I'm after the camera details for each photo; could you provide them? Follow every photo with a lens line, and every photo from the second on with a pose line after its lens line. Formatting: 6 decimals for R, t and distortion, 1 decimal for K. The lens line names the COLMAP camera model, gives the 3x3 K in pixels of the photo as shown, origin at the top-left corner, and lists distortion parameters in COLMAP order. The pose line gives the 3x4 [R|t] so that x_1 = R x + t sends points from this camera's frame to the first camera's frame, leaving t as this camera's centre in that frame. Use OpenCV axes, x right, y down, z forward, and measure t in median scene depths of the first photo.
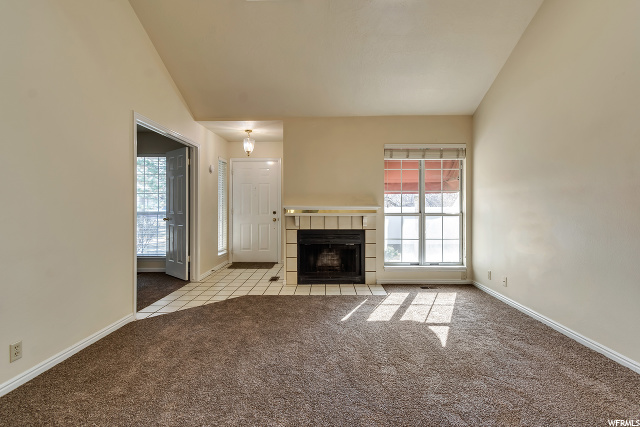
lens RADIAL K [[283.8, 0, 321.7], [0, 283.8, 212.3], [0, 0, 1]] dist [-0.000987, -0.000423]
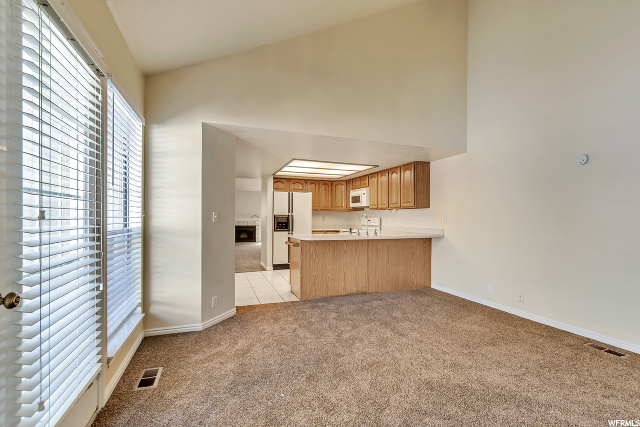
lens RADIAL K [[289.6, 0, 319.3], [0, 289.6, 219.0], [0, 0, 1]] dist [-0.000061, -0.000087]
pose [[0.933012, 0.003686, 0.359828, -0.366545], [0.001003, 0.999917, -0.012842, 0.029641], [-0.359845, 0.012343, 0.932930, -2.360778]]
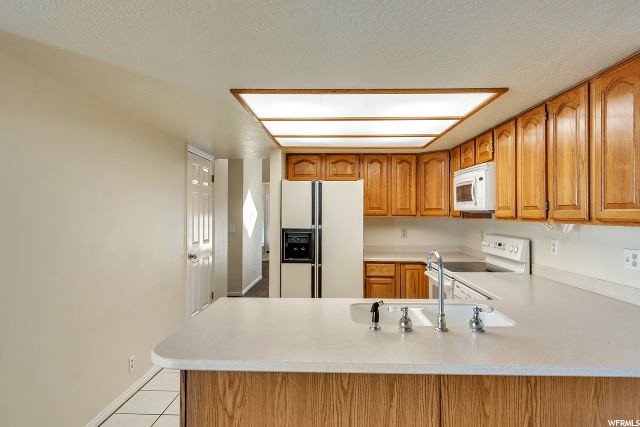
lens RADIAL K [[368.3, 0, 320.0], [0, 368.3, 213.5], [0, 0, 1]] dist [-0.001141, -0.000659]
pose [[0.999942, 0.003191, -0.010278, 0.055644], [-0.003365, 0.999850, -0.016970, -0.033757], [0.010222, 0.017004, 0.999803, -1.813307]]
